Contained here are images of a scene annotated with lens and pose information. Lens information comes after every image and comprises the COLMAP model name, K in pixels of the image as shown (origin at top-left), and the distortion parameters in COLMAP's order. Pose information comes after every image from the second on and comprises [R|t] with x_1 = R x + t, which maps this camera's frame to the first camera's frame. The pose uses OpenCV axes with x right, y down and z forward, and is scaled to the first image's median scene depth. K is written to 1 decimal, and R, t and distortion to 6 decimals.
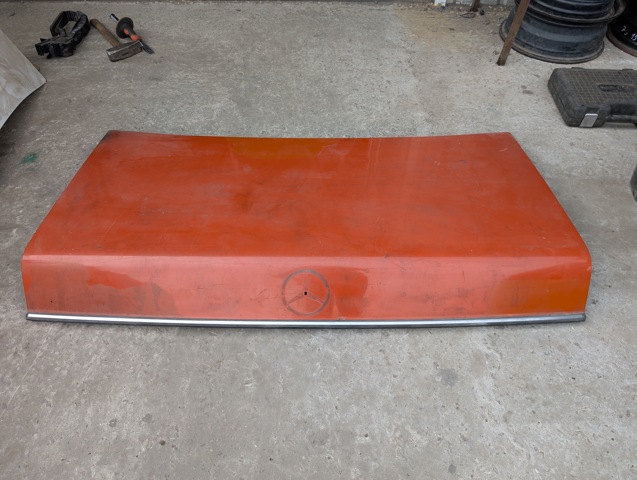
lens RADIAL K [[477.0, 0, 313.4], [0, 477.0, 239.6], [0, 0, 1]] dist [-0.001807, -0.003896]
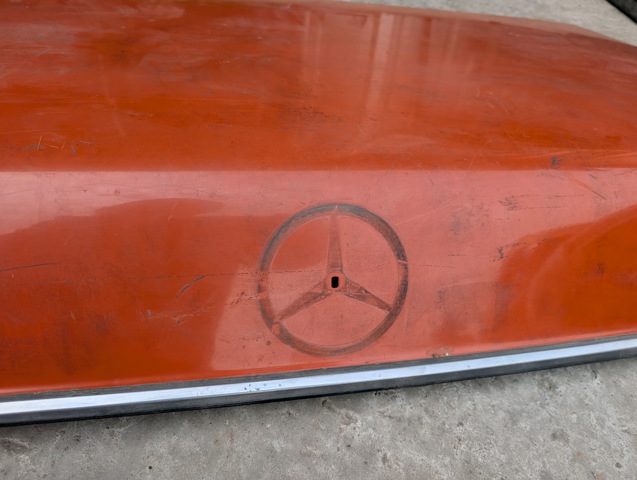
lens RADIAL K [[477.0, 0, 313.4], [0, 477.0, 239.6], [0, 0, 1]] dist [-0.001807, -0.003896]
pose [[0.975654, -0.044186, 0.214819, -0.093912], [0.054266, 0.997674, -0.041252, 0.095760], [-0.212496, 0.051905, 0.975782, 0.687905]]
